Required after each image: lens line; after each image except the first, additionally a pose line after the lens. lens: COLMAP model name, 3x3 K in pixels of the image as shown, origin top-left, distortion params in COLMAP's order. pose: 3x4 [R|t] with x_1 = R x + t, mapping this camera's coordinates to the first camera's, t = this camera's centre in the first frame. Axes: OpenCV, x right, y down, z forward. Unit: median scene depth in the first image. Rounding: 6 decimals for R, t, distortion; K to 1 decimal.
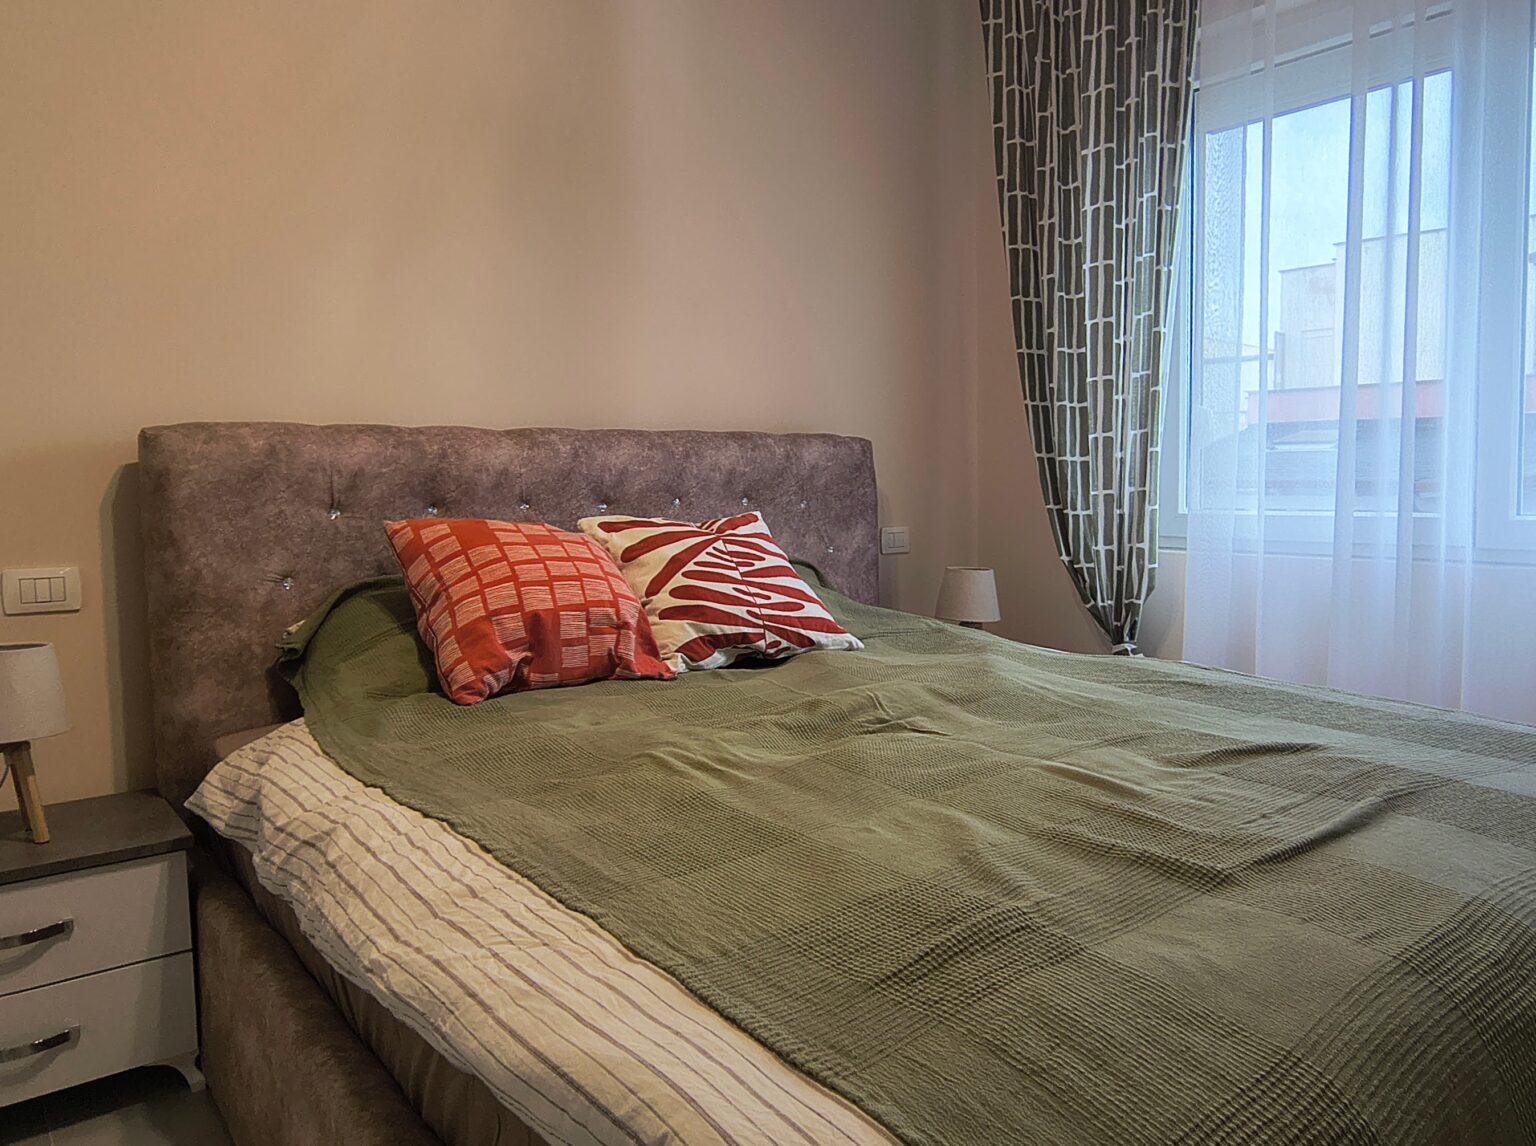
lens RADIAL K [[1105.9, 0, 857.6], [0, 1105.9, 570.2], [0, 0, 1]] dist [-0.003703, -0.000595]
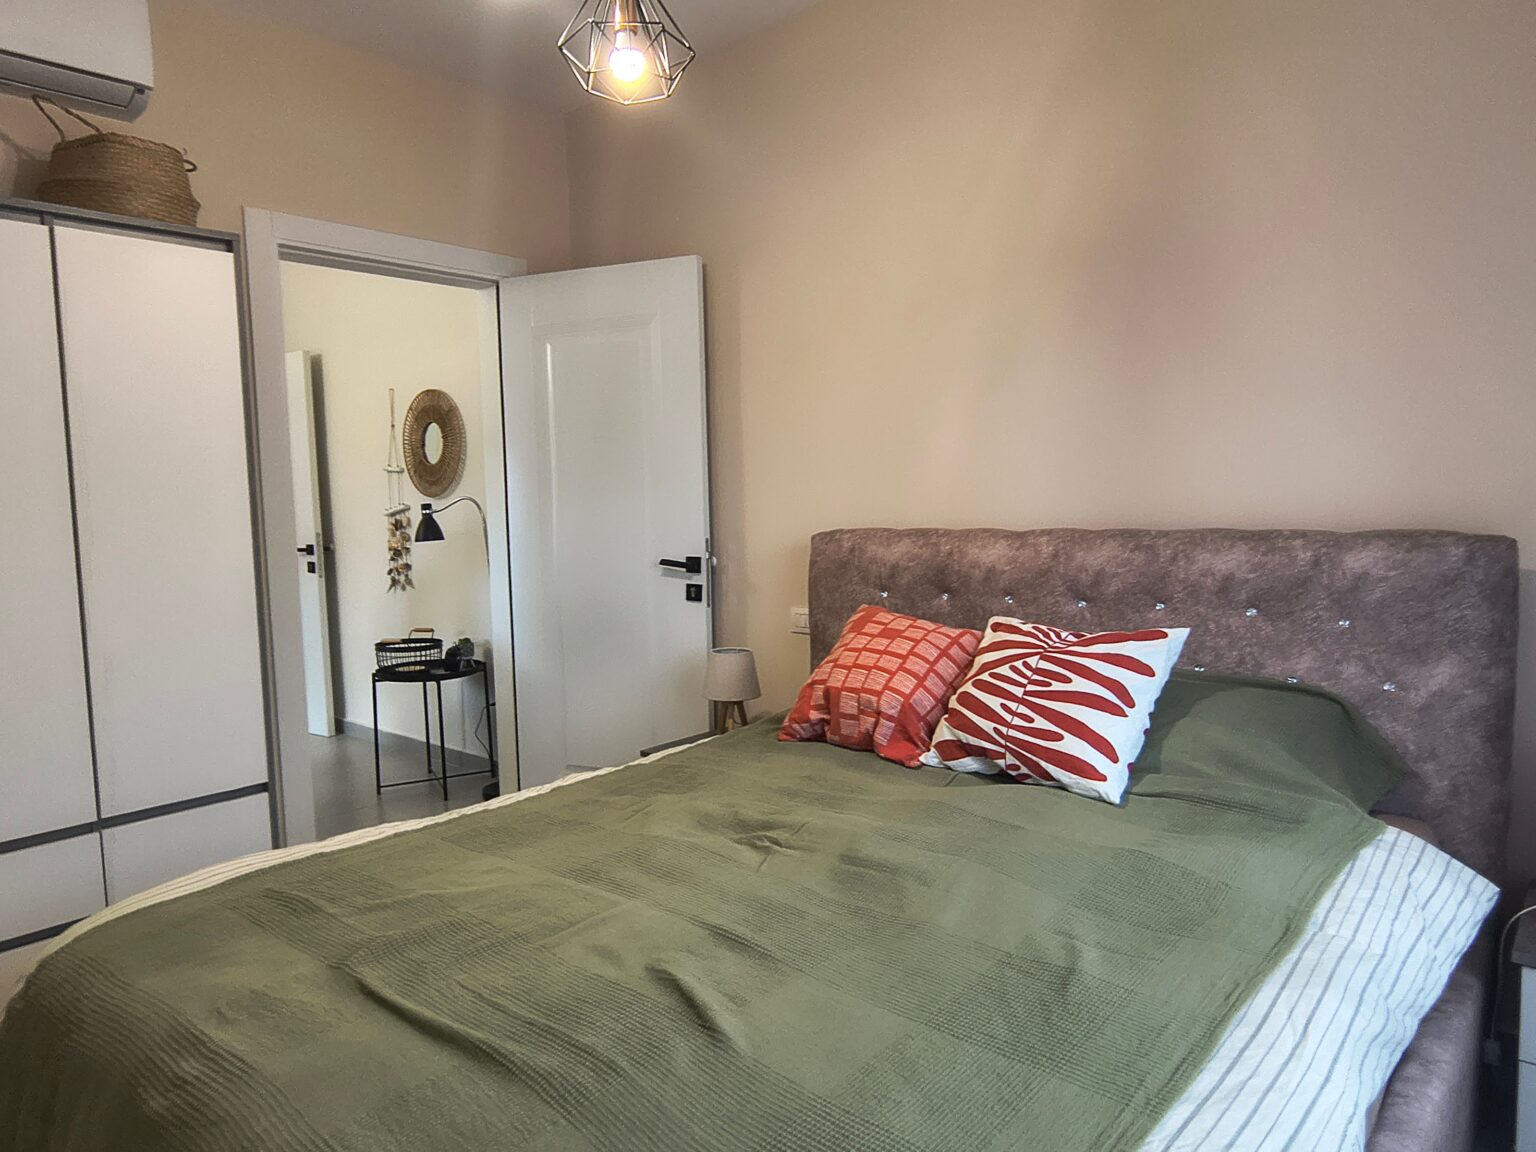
lens RADIAL K [[1014.1, 0, 768.0], [0, 1014.1, 576.0], [0, 0, 1]] dist [-0.006008, 0.000738]
pose [[0.150330, 0.090168, -0.984515, 0.790086], [-0.056568, 0.994985, 0.082489, -0.171002], [0.987016, 0.043292, 0.154677, 0.635066]]
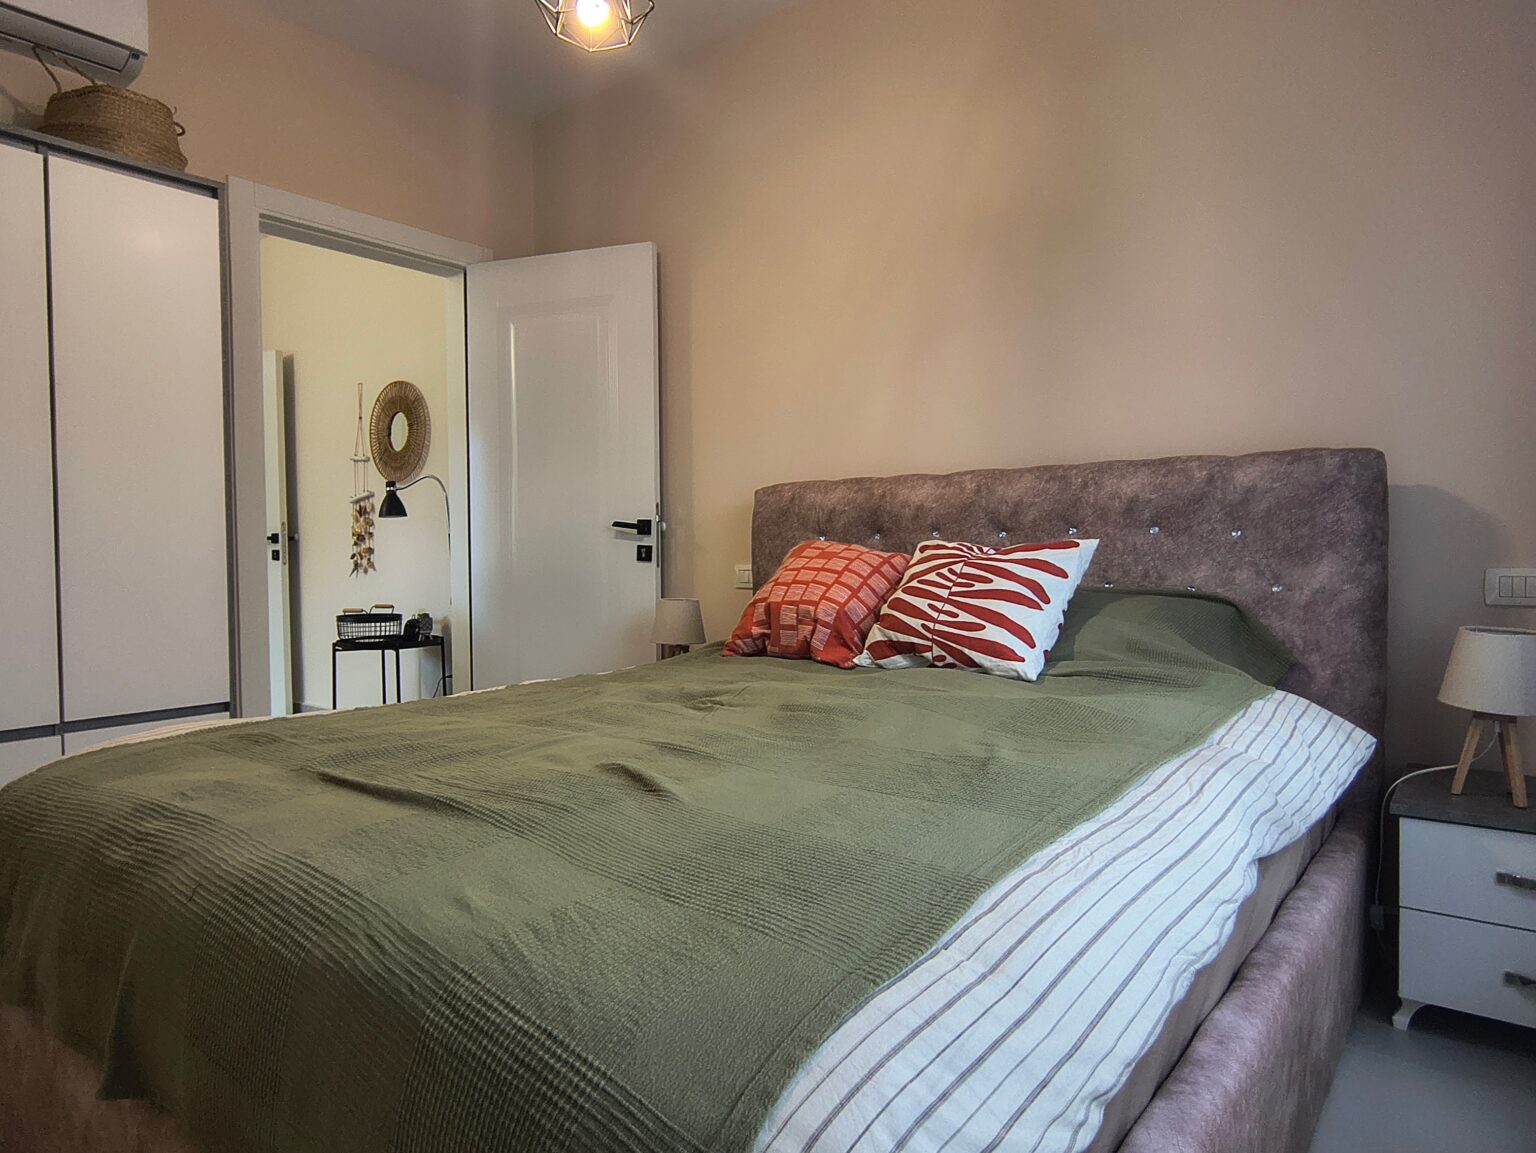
lens RADIAL K [[958.0, 0, 758.6], [0, 958.0, 568.3], [0, 0, 1]] dist [-0.003600, -0.001532]
pose [[0.195669, 0.033118, -0.980111, 0.816838], [-0.069768, 0.997367, 0.019773, -0.027361], [0.978185, 0.064511, 0.197465, 0.639872]]
